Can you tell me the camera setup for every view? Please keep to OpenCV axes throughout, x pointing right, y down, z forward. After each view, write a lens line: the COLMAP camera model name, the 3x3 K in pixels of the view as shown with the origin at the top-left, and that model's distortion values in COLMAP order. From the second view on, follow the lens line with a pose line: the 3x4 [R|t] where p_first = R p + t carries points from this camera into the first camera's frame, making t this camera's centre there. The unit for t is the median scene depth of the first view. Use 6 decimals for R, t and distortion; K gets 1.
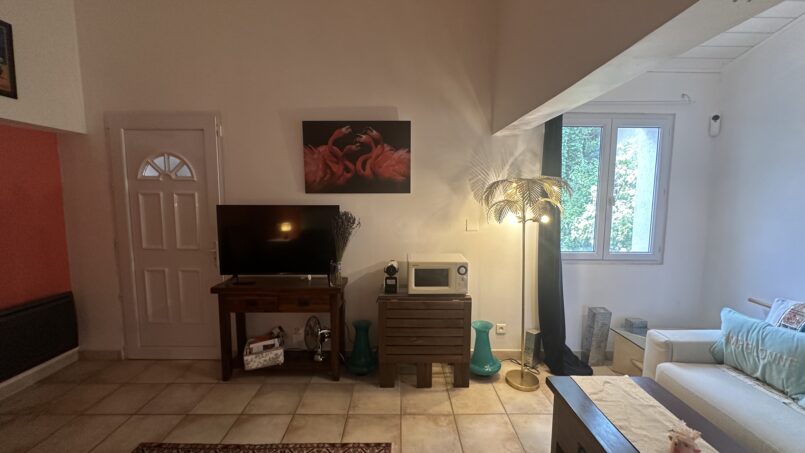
lens RADIAL K [[320.2, 0, 402.5], [0, 320.2, 226.5], [0, 0, 1]] dist [-0.001611, 0.000054]
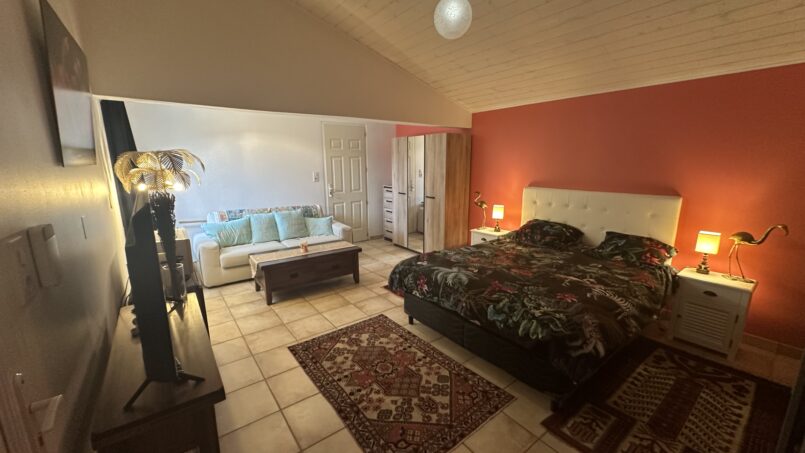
lens RADIAL K [[320.2, 0, 402.5], [0, 320.2, 226.5], [0, 0, 1]] dist [-0.001611, 0.000054]
pose [[-0.601646, -0.162996, 0.781955, -0.965714], [0.078281, 0.962214, 0.260800, -0.106568], [-0.794917, 0.218122, -0.566153, 0.923513]]
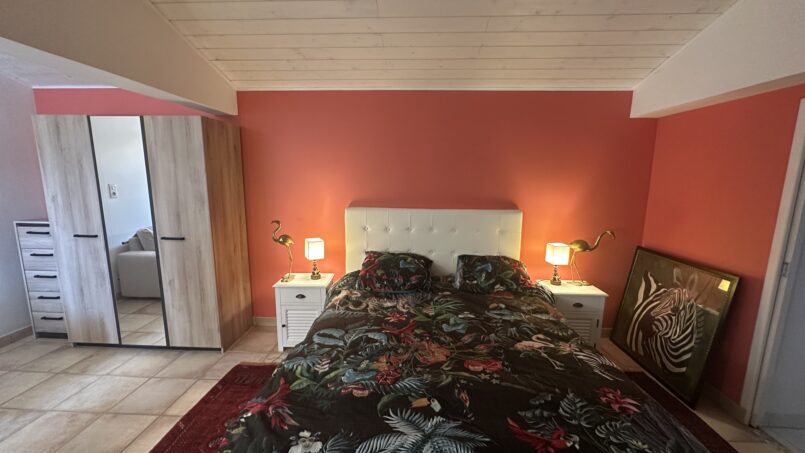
lens RADIAL K [[320.2, 0, 402.5], [0, 320.2, 226.5], [0, 0, 1]] dist [-0.001611, 0.000054]
pose [[-0.998547, -0.023802, 0.048336, -0.319697], [-0.010626, 0.966506, 0.256423, -0.060856], [-0.052821, 0.255537, -0.965355, 0.589291]]
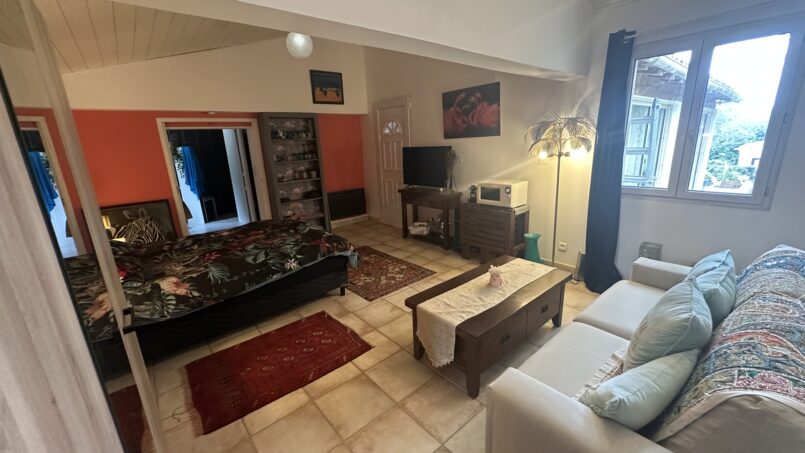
lens RADIAL K [[320.2, 0, 402.5], [0, 320.2, 226.5], [0, 0, 1]] dist [-0.001611, 0.000054]
pose [[0.642579, 0.164798, -0.748287, 0.885794], [-0.027803, 0.980968, 0.192167, 0.028739], [0.765715, -0.102678, 0.634931, -0.258068]]
